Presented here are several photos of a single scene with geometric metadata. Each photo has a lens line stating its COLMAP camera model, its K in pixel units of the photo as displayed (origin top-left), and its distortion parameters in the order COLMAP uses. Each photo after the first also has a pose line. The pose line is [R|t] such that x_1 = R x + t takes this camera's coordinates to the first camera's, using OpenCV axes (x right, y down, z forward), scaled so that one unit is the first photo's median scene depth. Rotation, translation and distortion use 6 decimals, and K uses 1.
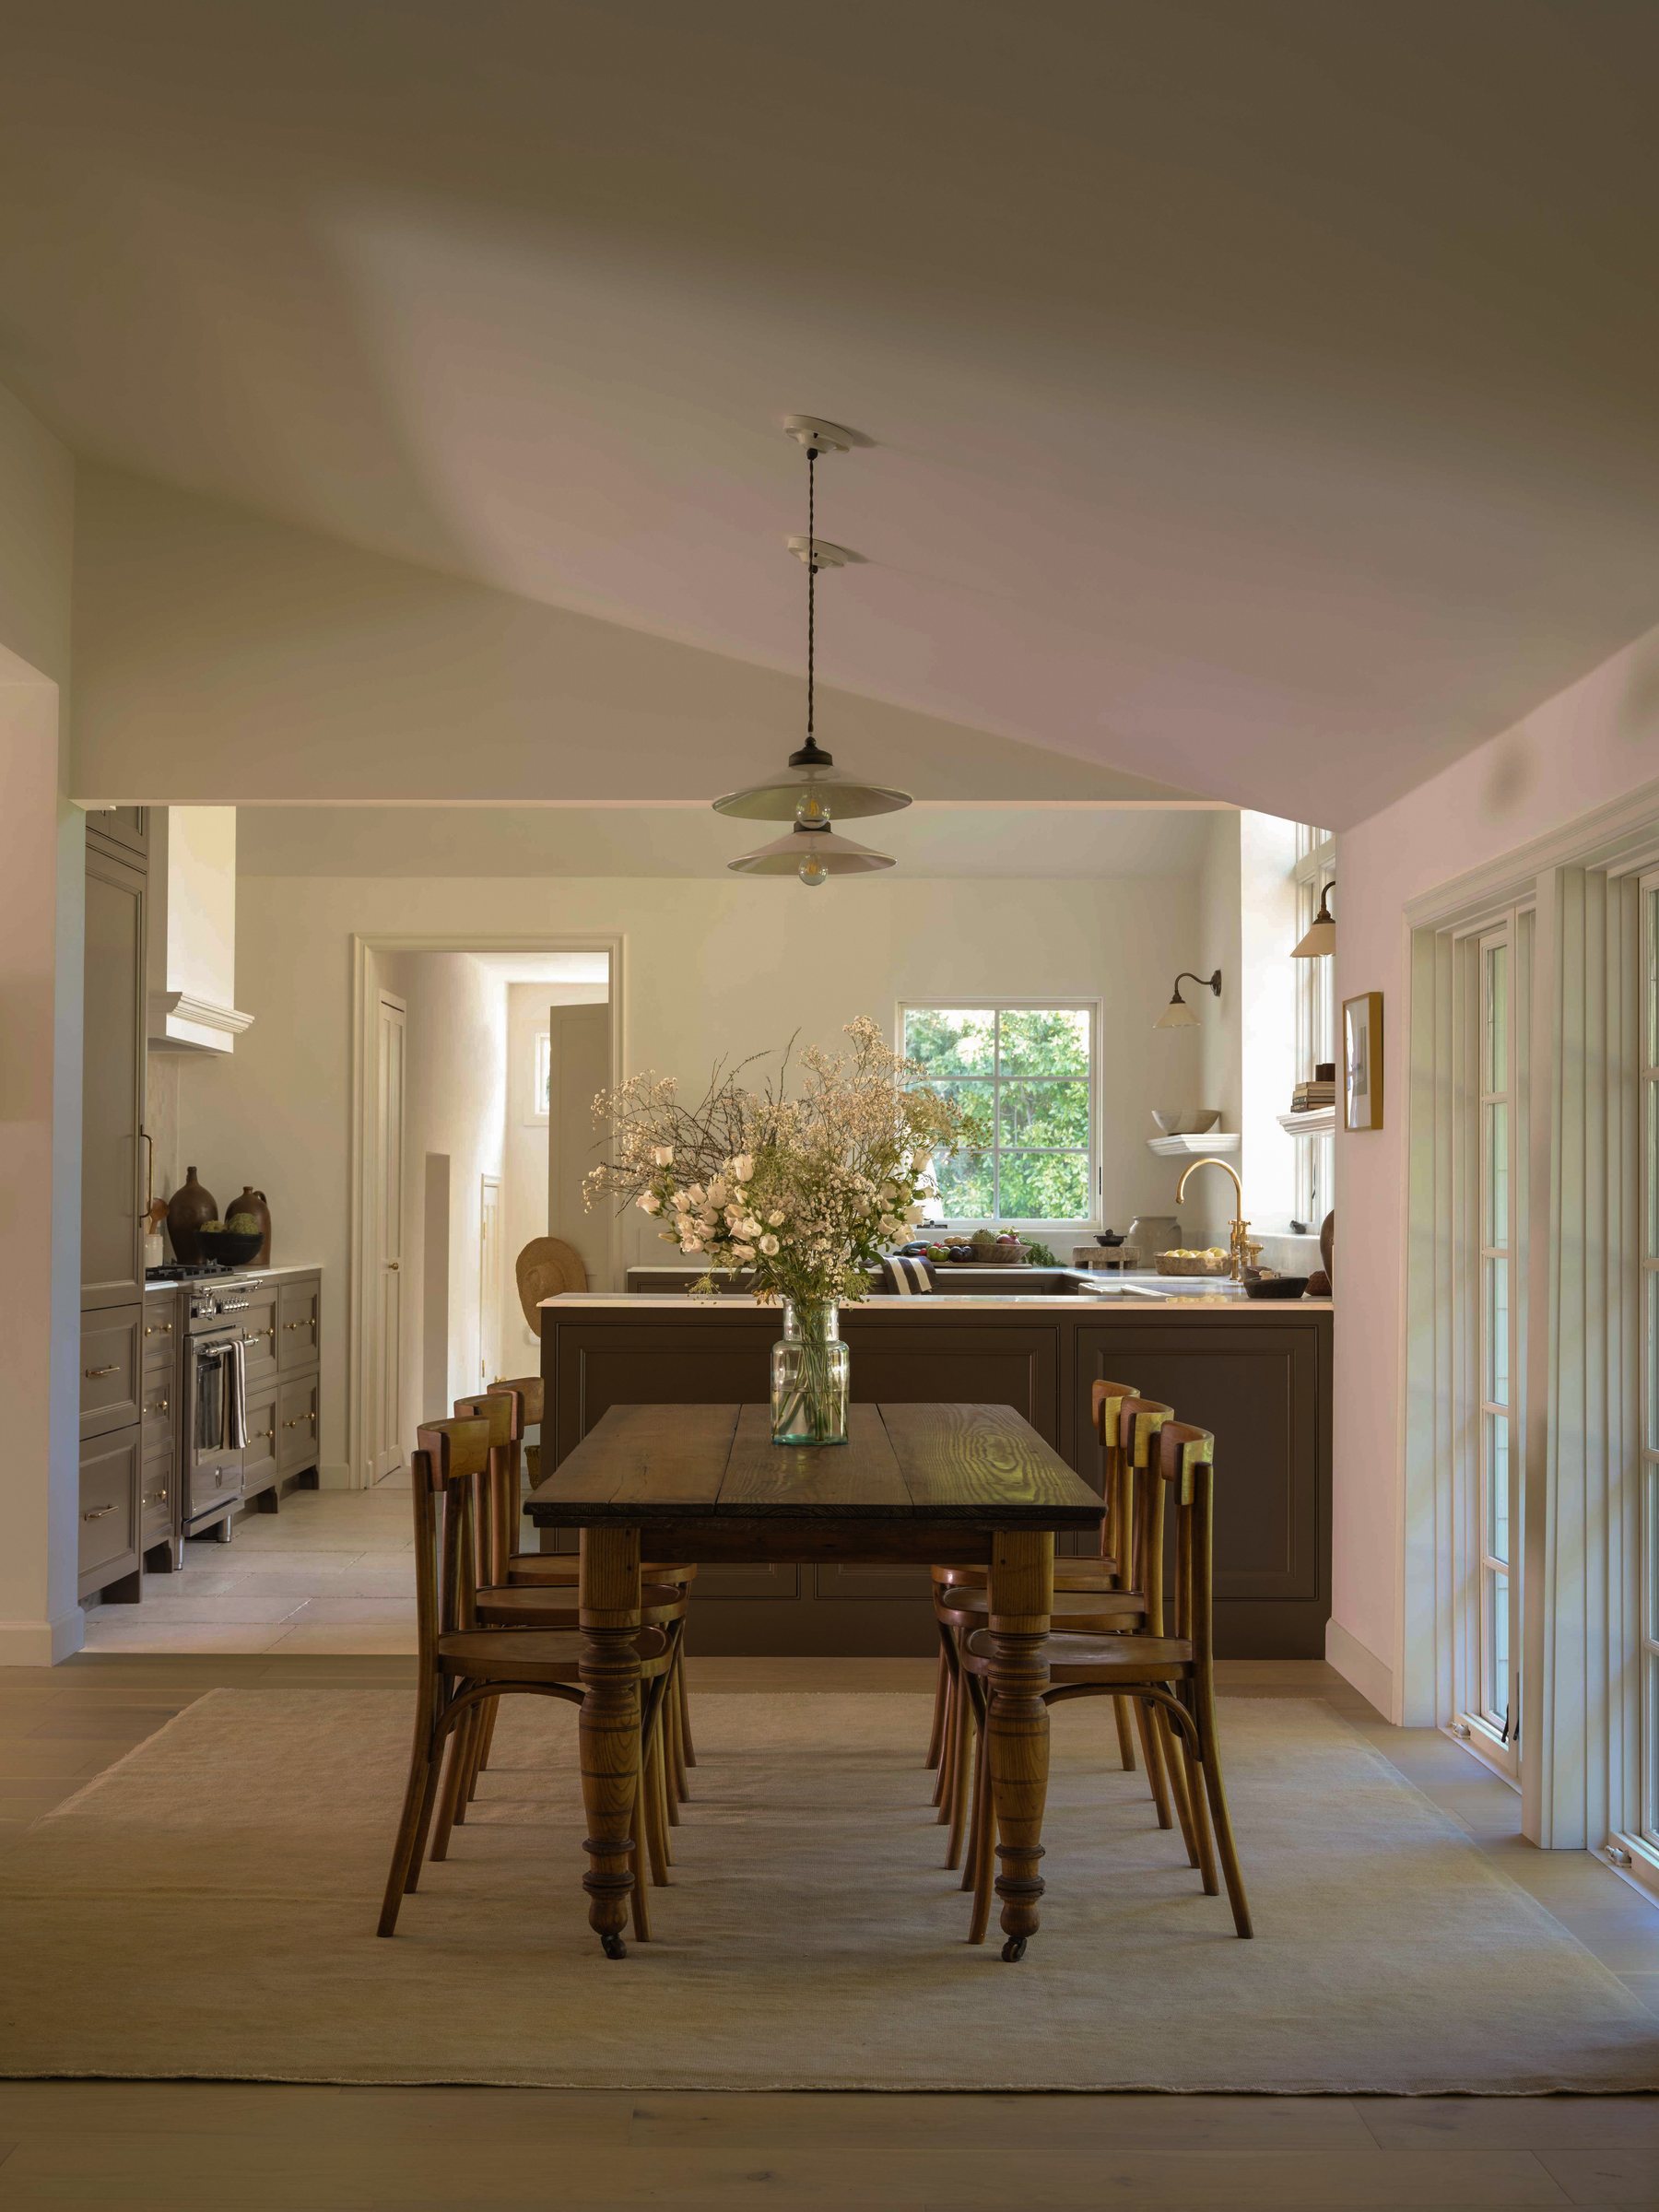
lens RADIAL K [[3610.0, 0, 829.4], [0, 3610.0, 1108.7], [0, 0, 1]] dist [0.022085, 0.000000]
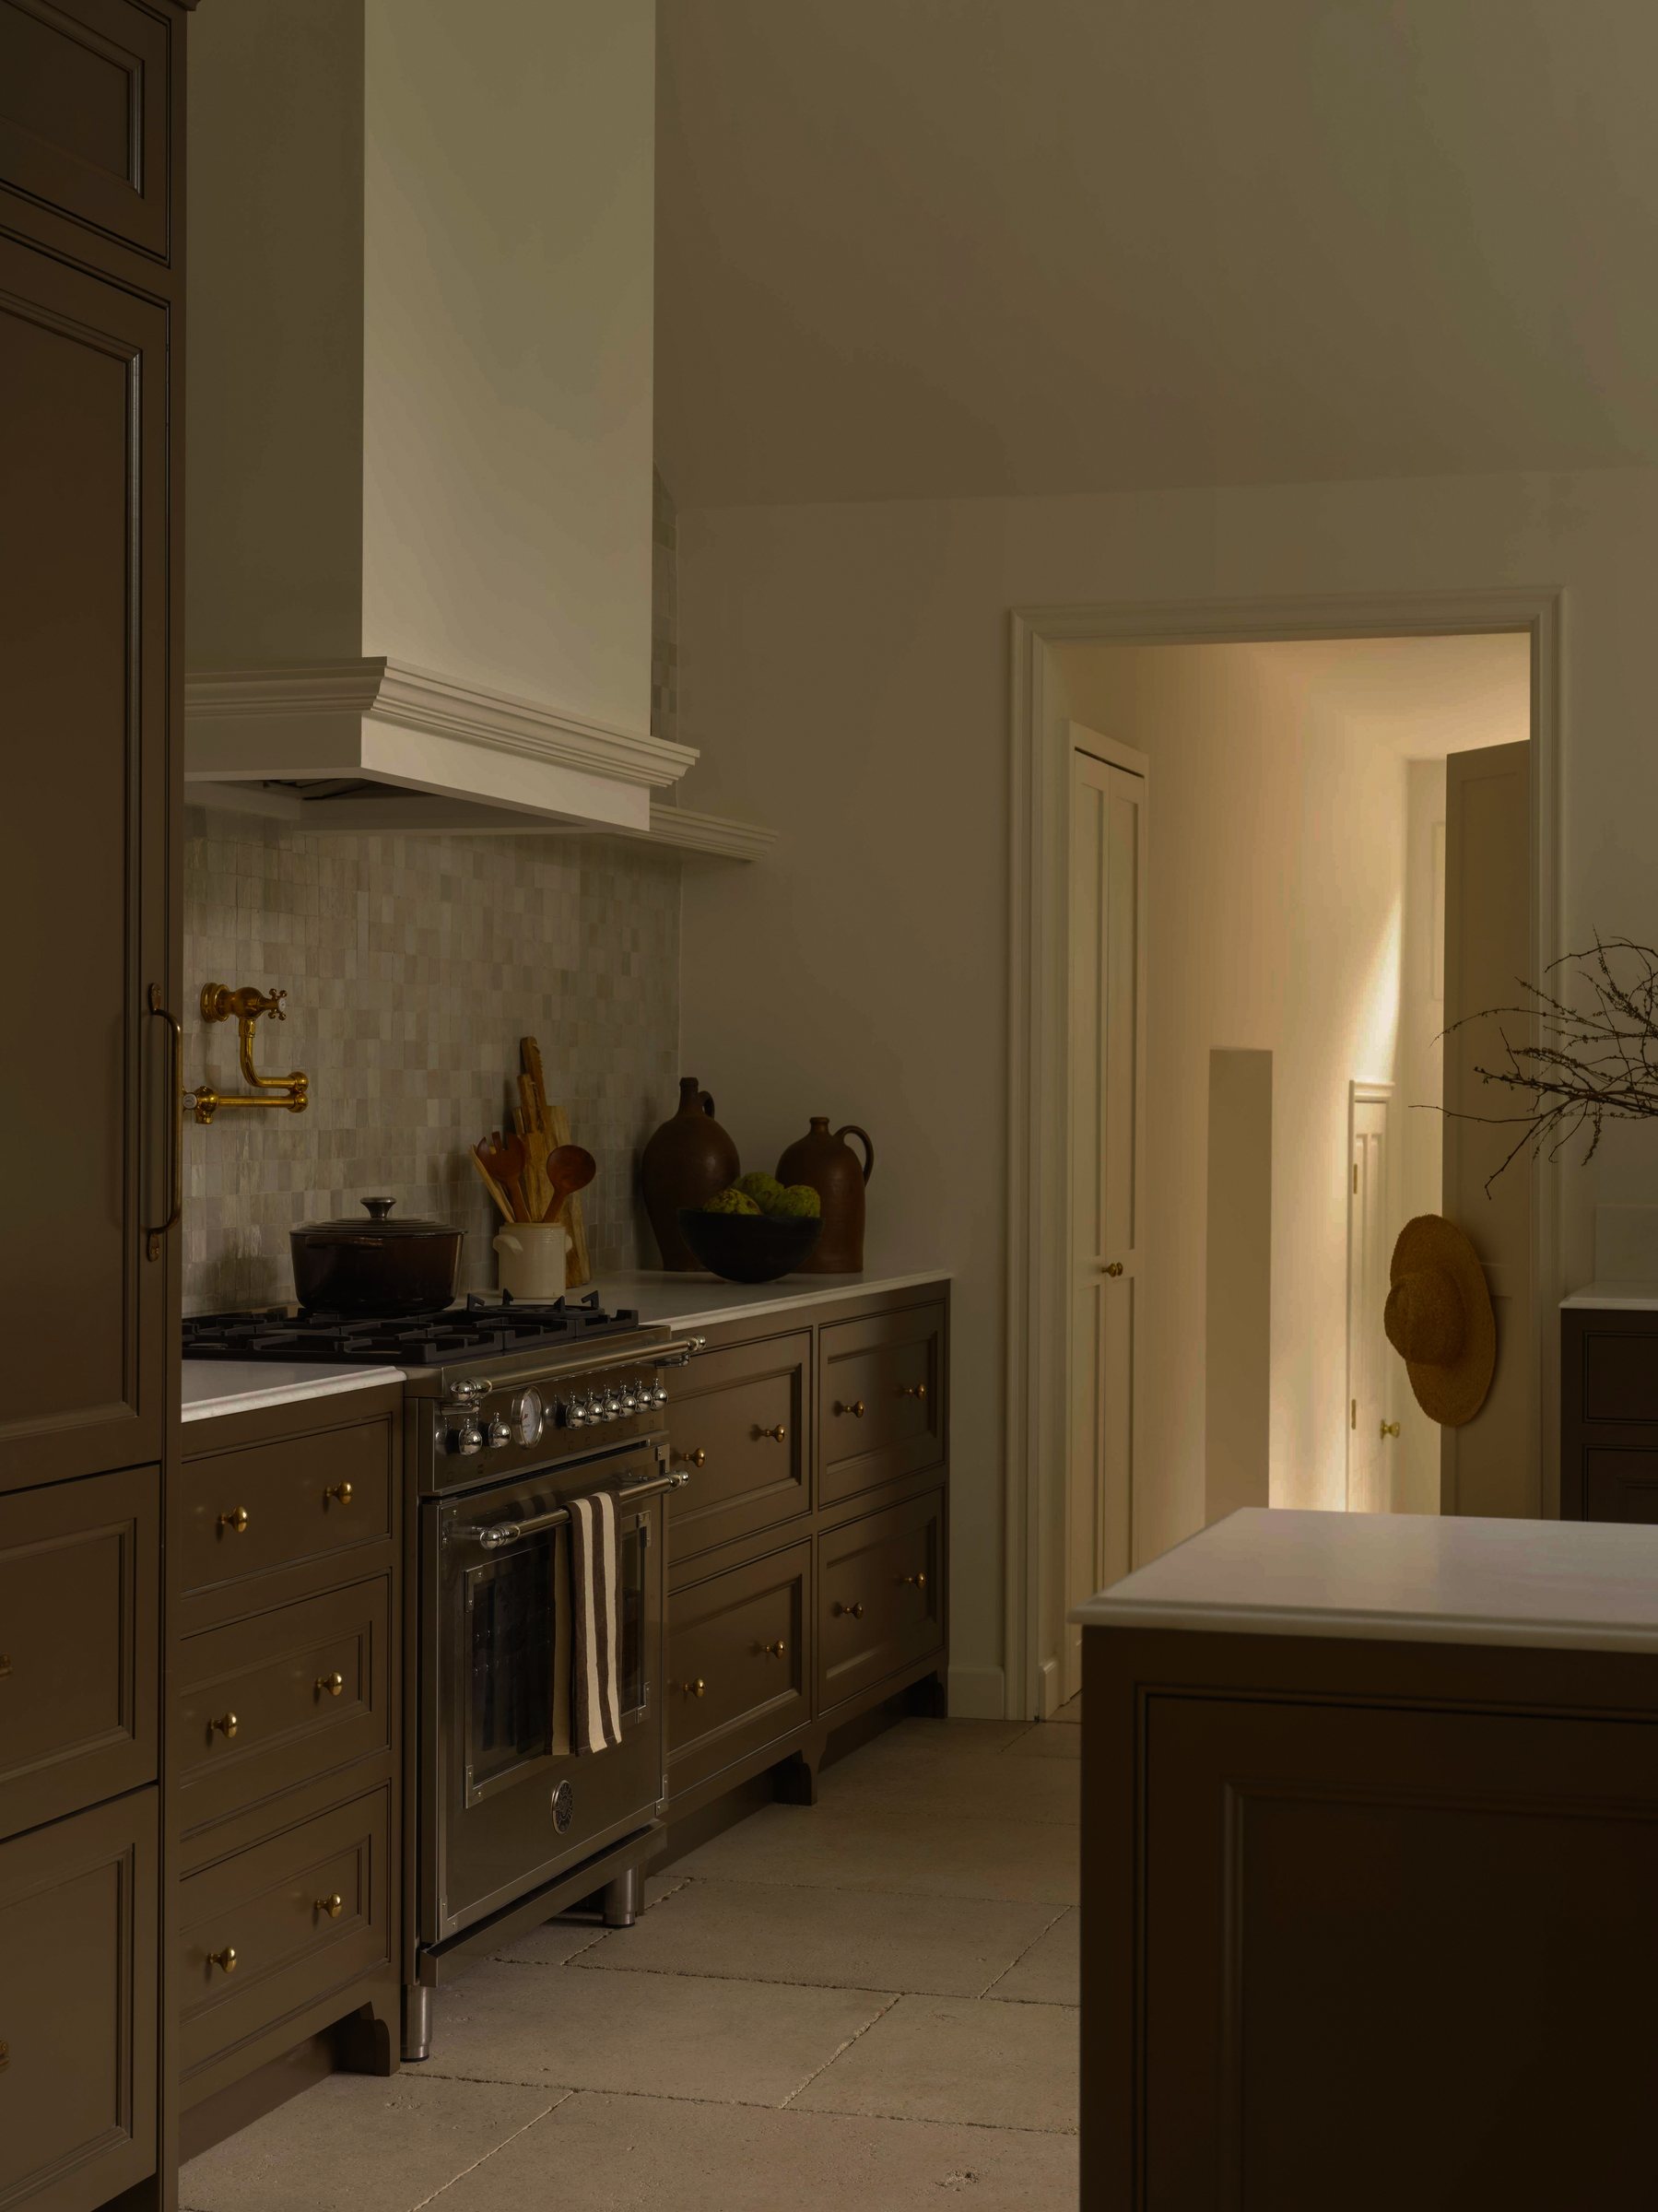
lens RADIAL K [[3609.9, 0, 829.5], [0, 3609.9, 1104.1], [0, 0, 1]] dist [0.022085, 0.000000]
pose [[0.959095, 0.002037, -0.283076, -0.014480], [0.006327, 0.999570, 0.028629, 0.005170], [0.283013, -0.029248, 0.958670, 0.516745]]
